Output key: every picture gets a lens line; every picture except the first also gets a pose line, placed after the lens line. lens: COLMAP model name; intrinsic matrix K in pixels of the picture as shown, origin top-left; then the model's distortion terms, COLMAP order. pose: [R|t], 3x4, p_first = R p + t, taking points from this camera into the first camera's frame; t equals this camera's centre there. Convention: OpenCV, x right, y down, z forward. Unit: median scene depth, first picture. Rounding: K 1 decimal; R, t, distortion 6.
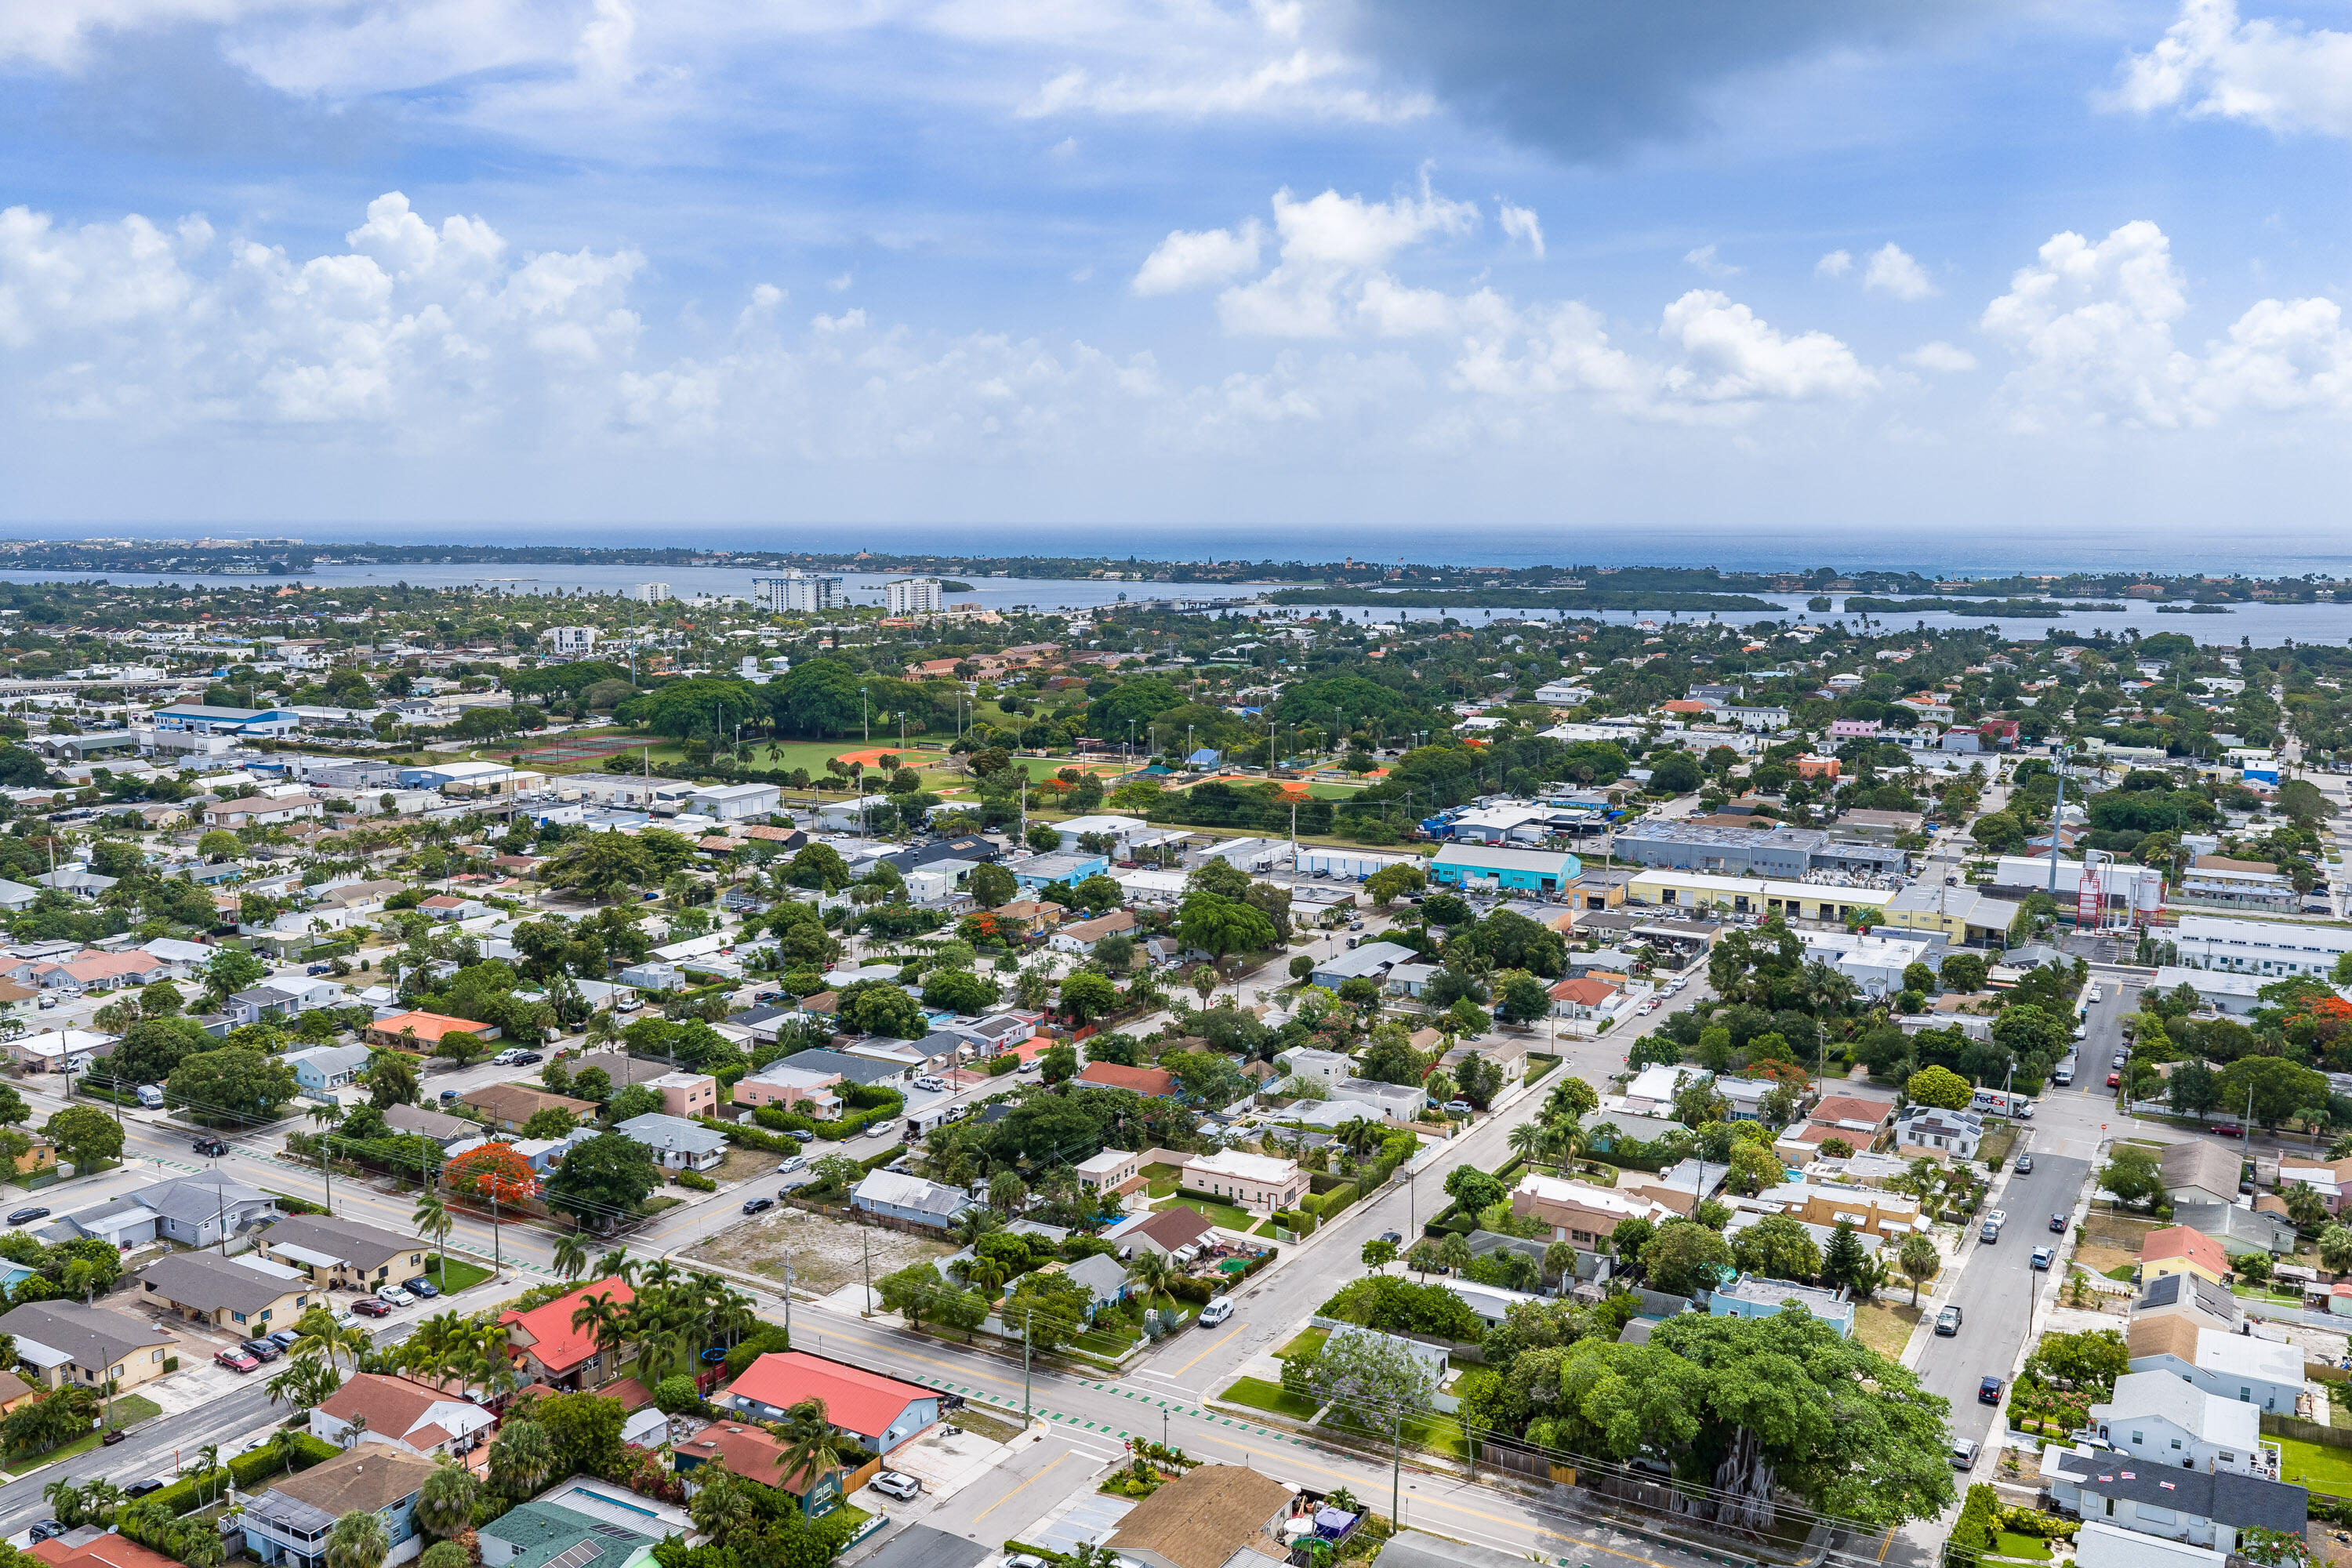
lens RADIAL K [[1928.2, 0, 1174.3], [0, 1928.2, 771.6], [0, 0, 1]] dist [0.014621, -0.021245]
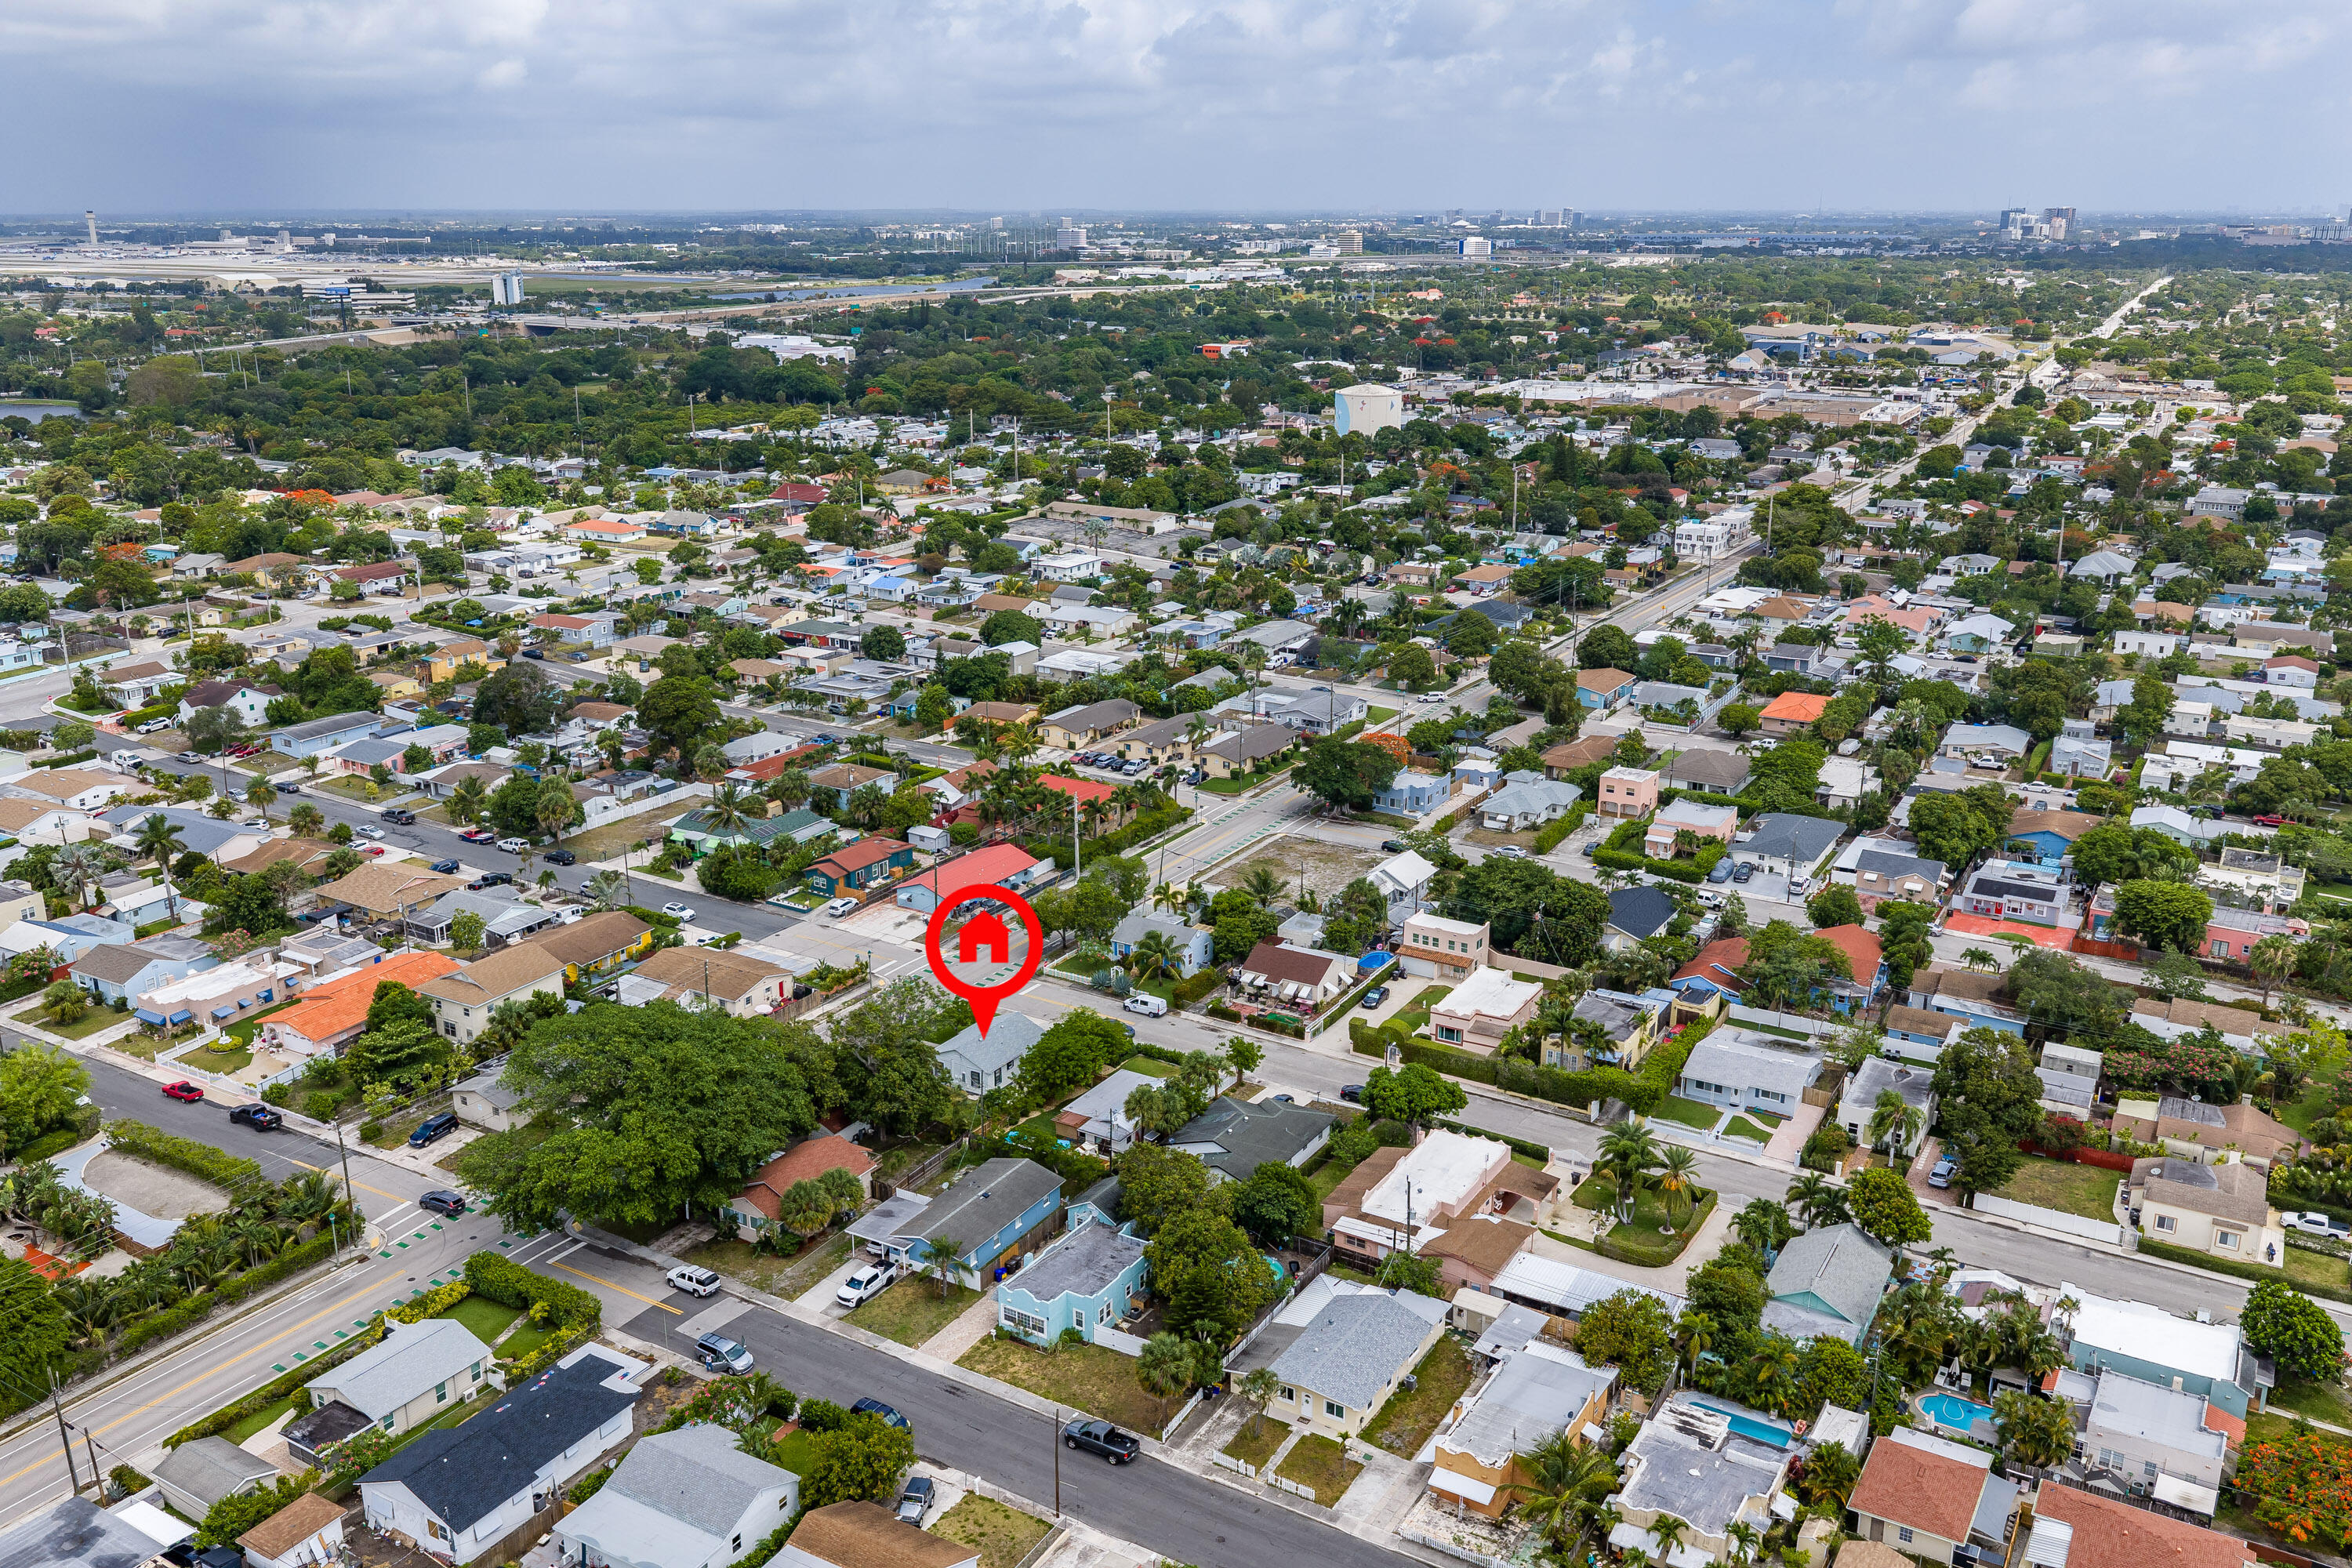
lens RADIAL K [[1928.2, 0, 1174.4], [0, 1928.2, 787.2], [0, 0, 1]] dist [0.014621, -0.021245]
pose [[-0.016408, 0.285400, -0.958268, 0.711917], [-0.131431, 0.949466, 0.285028, -0.091750], [0.991190, 0.130623, 0.021931, 0.714078]]
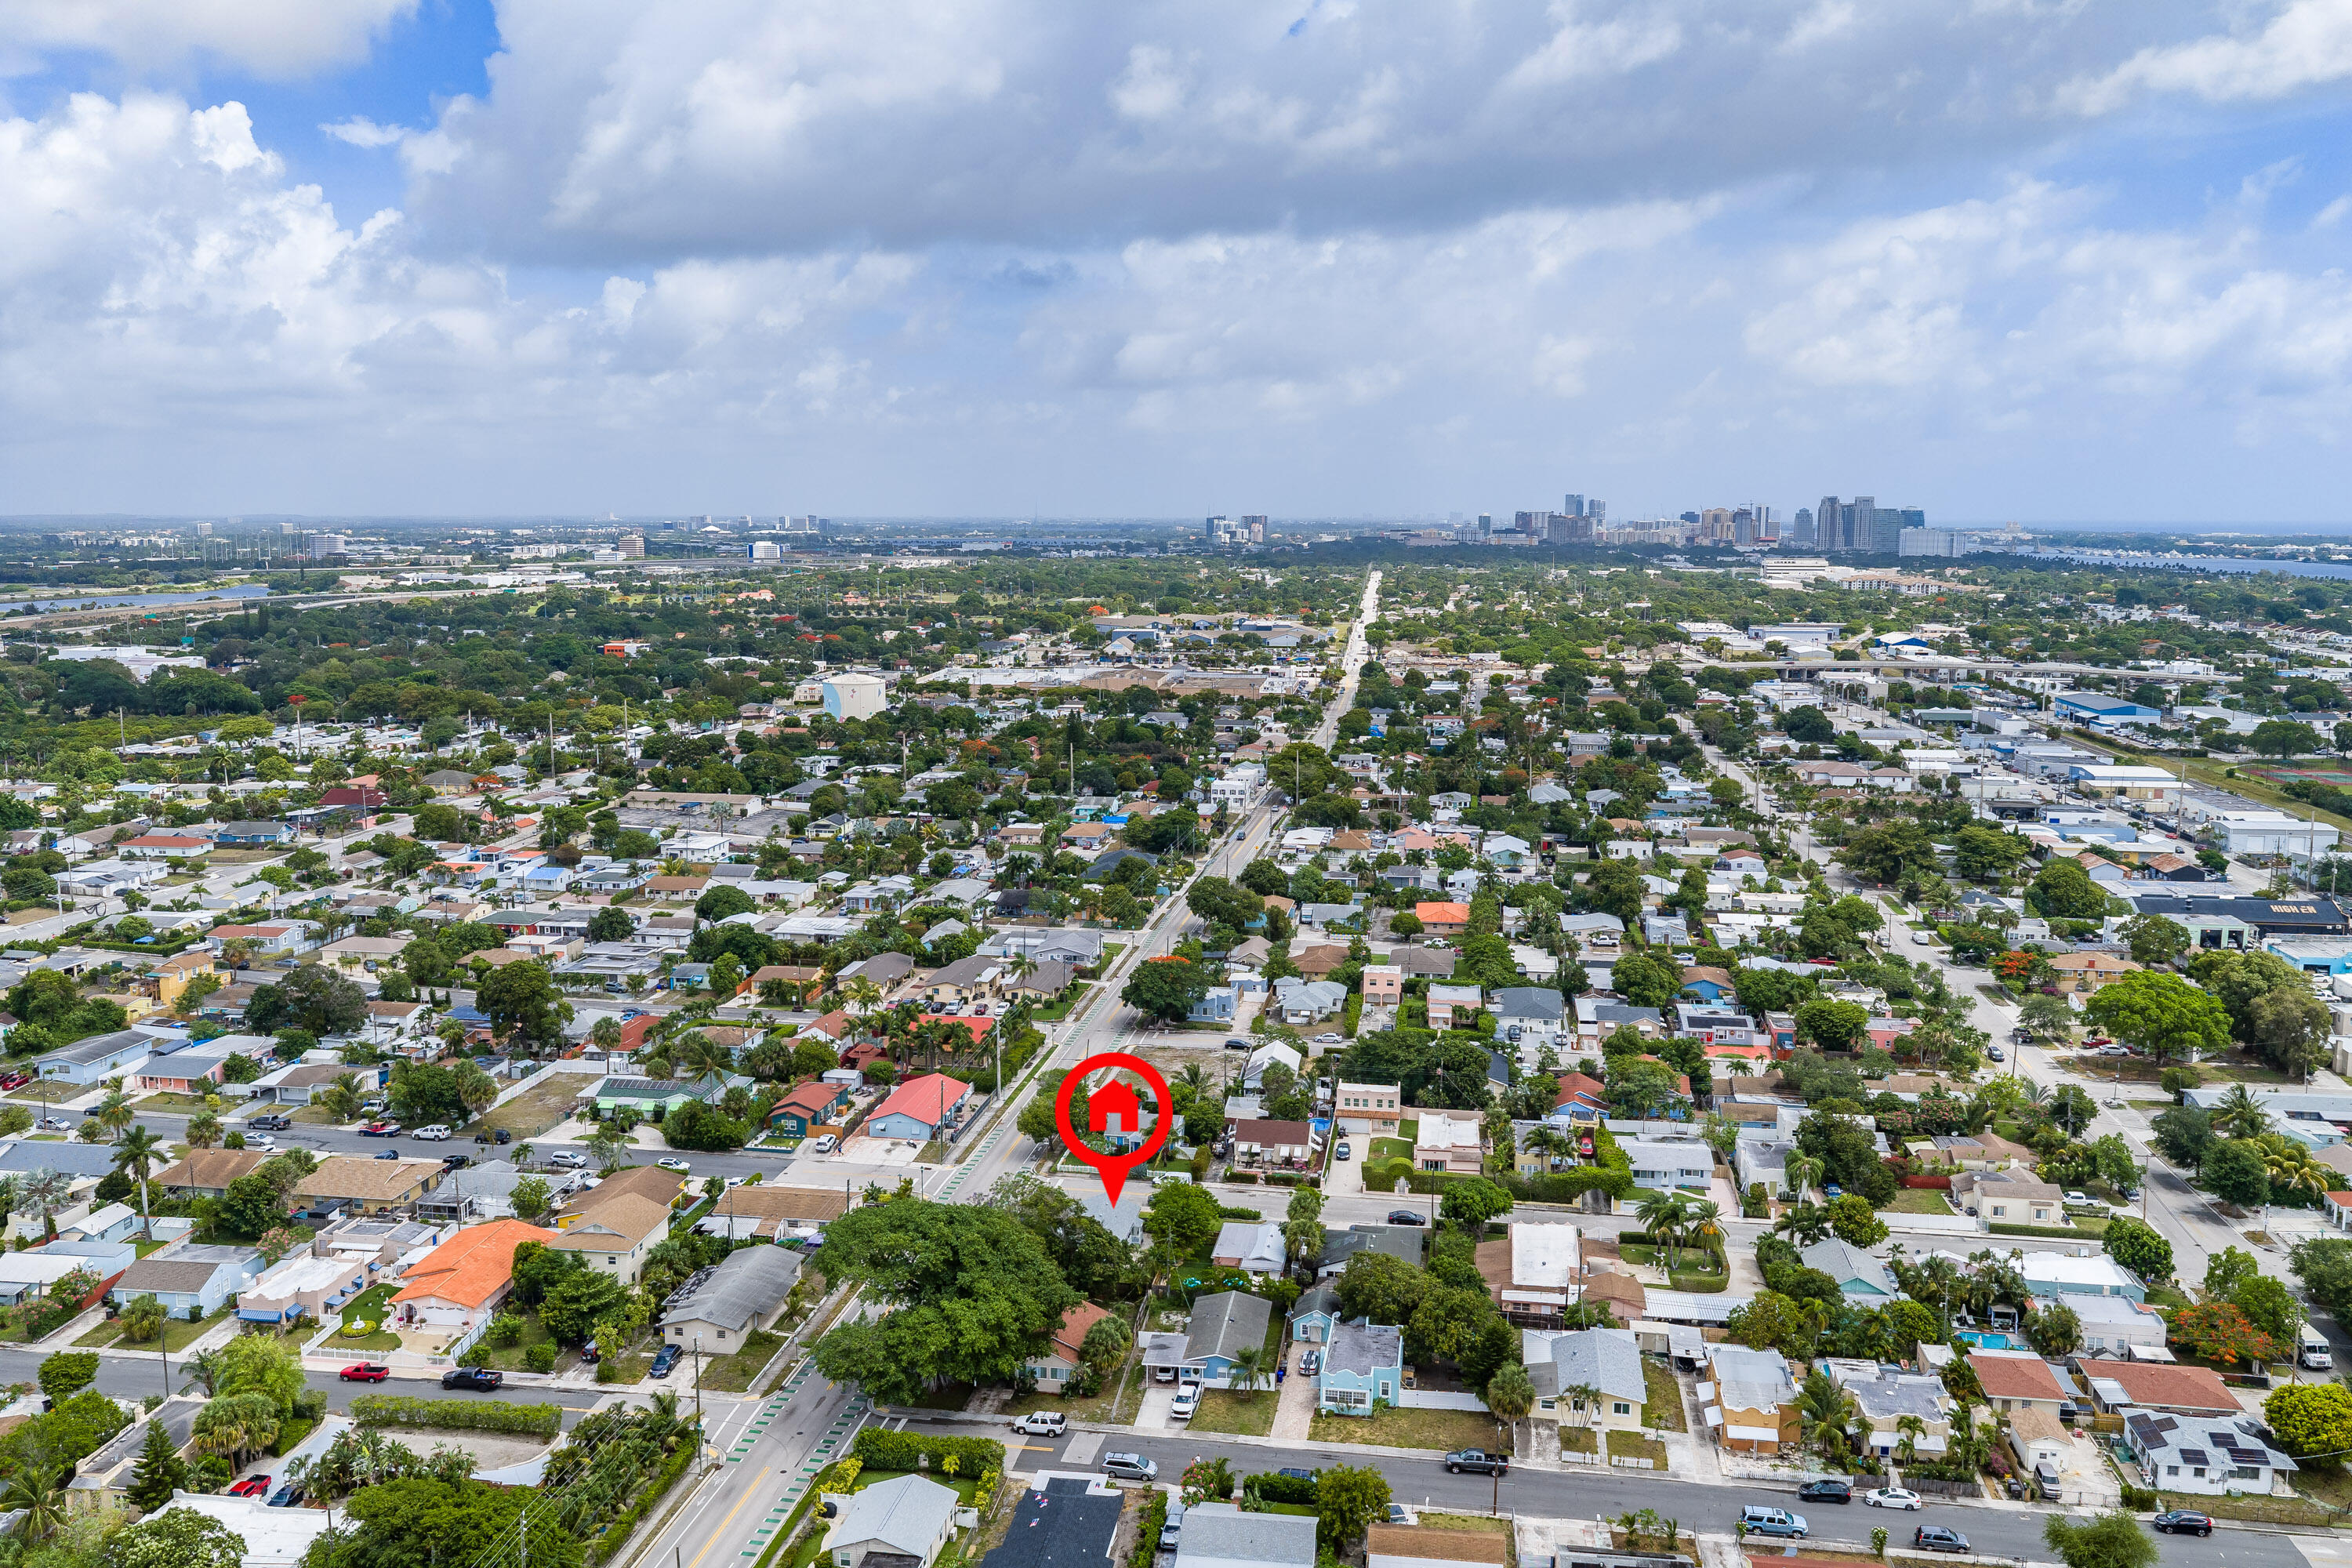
lens RADIAL K [[1928.2, 0, 1169.8], [0, 1928.2, 768.8], [0, 0, 1]] dist [0.014621, -0.021245]
pose [[0.358792, 0.119920, -0.925682, 0.797531], [-0.122102, 0.989221, 0.080825, -0.048854], [0.925397, 0.084028, 0.369567, 0.392874]]
